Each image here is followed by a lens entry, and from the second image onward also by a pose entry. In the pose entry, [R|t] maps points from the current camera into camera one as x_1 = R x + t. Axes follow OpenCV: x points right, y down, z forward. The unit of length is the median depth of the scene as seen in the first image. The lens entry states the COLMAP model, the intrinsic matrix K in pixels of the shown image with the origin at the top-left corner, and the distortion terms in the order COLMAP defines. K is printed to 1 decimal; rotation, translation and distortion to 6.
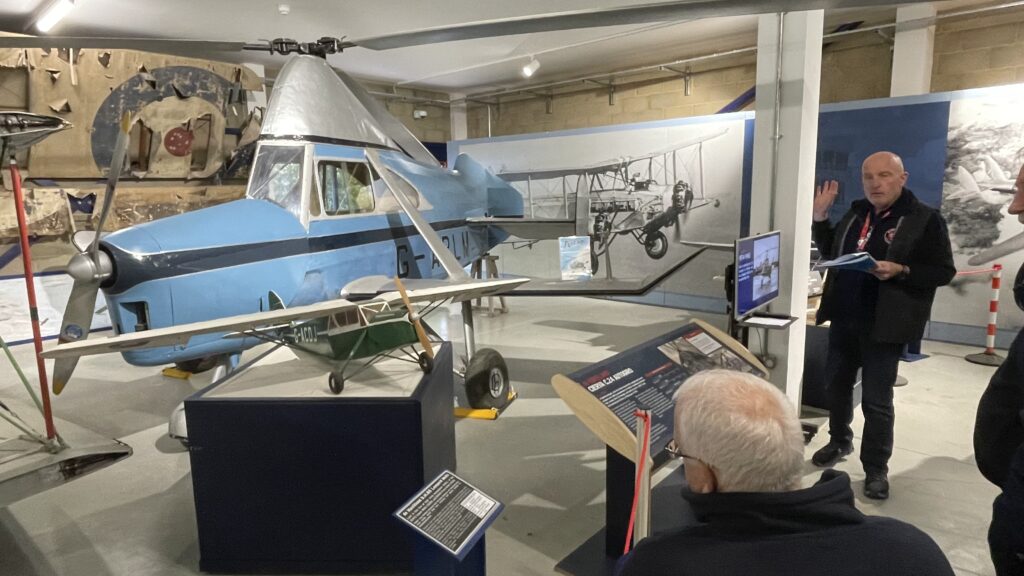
lens RADIAL K [[600.1, 0, 512.0], [0, 600.1, 288.0], [0, 0, 1]] dist [0.002503, 0.000529]
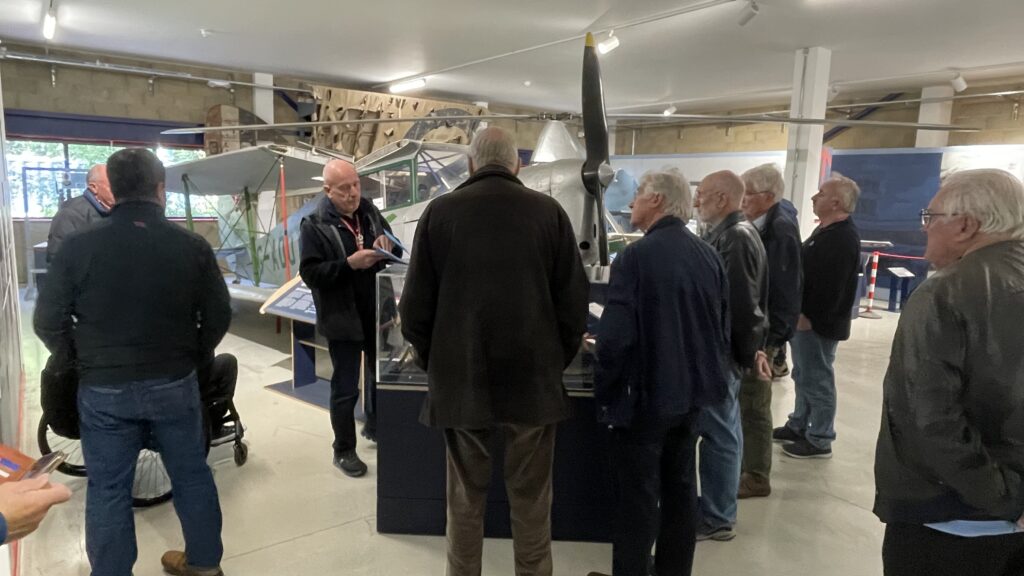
lens RADIAL K [[622.6, 0, 512.0], [0, 622.6, 288.0], [0, 0, 1]] dist [0.000155, -0.000082]
pose [[0.980908, 0.079478, -0.177490, -0.047135], [-0.080336, 0.996765, 0.002357, 0.099595], [0.177103, 0.011947, 0.984120, -0.619485]]
